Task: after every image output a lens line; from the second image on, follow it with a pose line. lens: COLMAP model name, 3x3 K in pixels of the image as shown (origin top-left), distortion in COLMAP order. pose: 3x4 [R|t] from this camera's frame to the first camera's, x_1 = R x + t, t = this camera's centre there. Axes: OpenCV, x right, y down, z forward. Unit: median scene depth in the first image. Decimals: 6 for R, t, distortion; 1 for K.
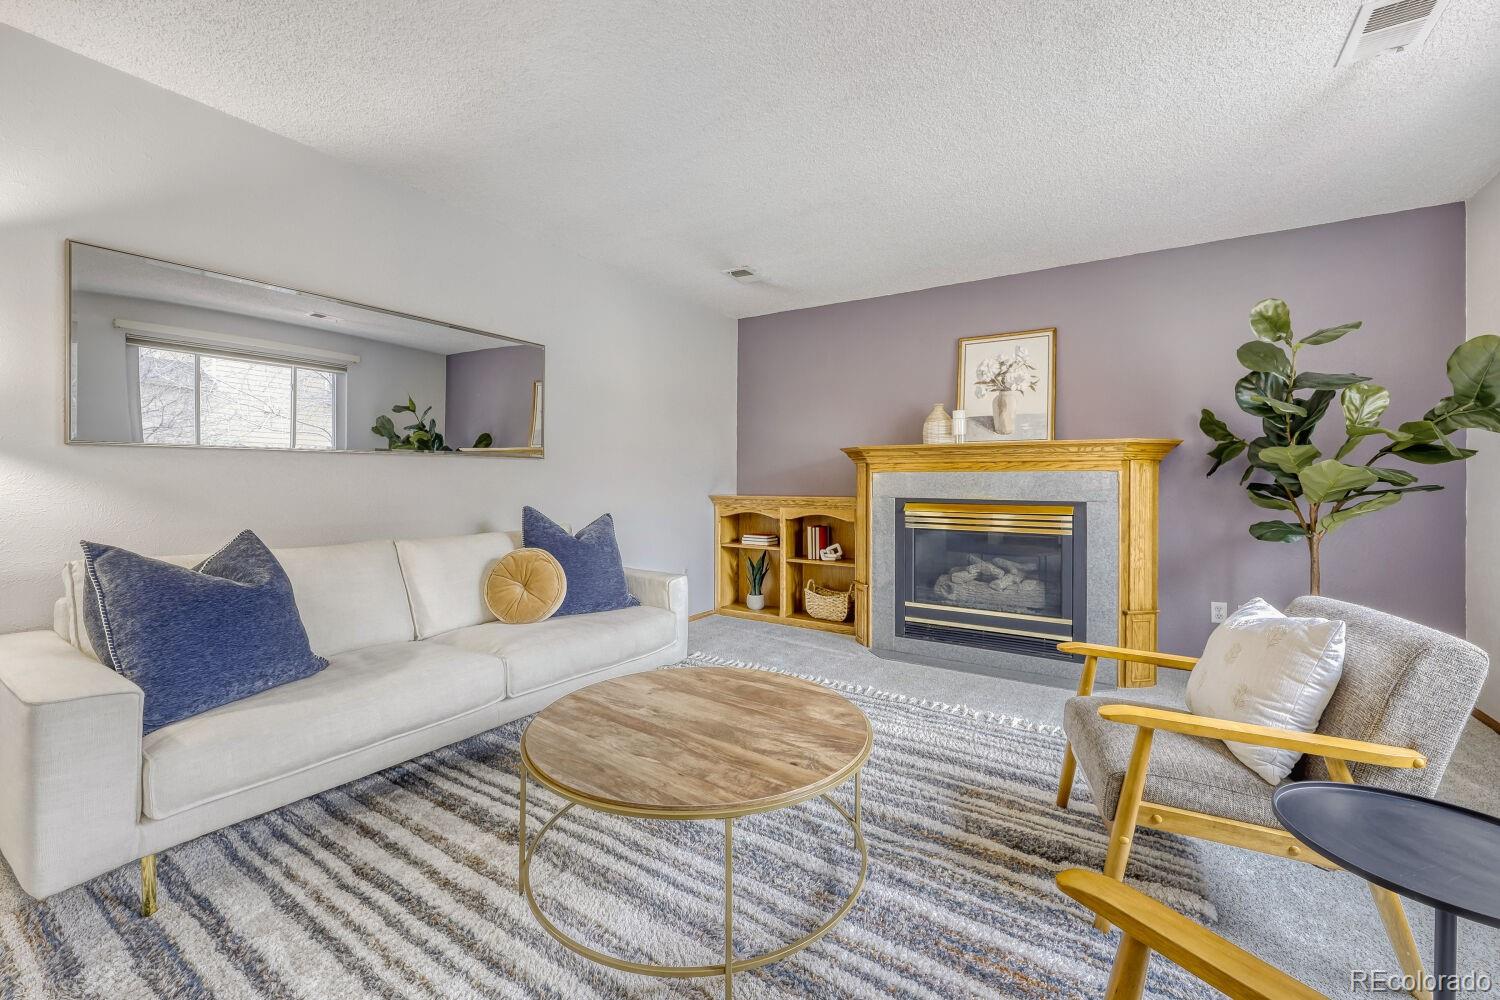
lens RADIAL K [[615.0, 0, 749.6], [0, 615.0, 474.6], [0, 0, 1]] dist [0.000310, 0.000018]
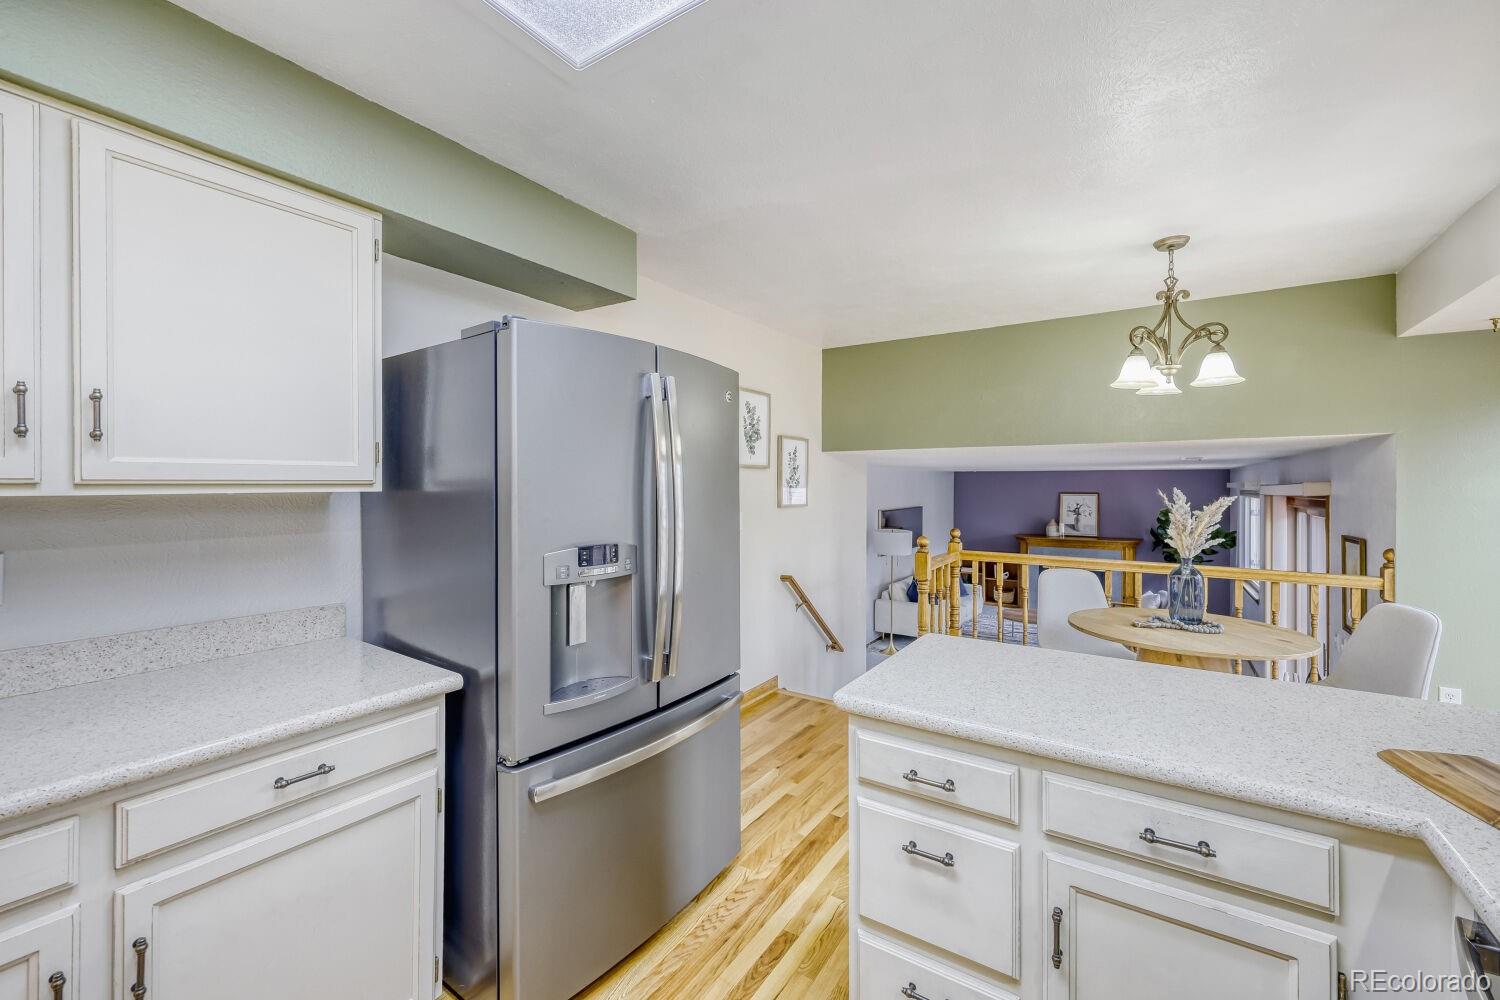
lens RADIAL K [[611.8, 0, 752.2], [0, 611.8, 488.9], [0, 0, 1]] dist [0.006030, 0.000430]
pose [[0.999911, -0.005671, -0.012051, -1.026306], [0.005852, 0.999869, 0.015060, -0.317450], [0.011964, -0.015129, 0.999814, -1.769765]]
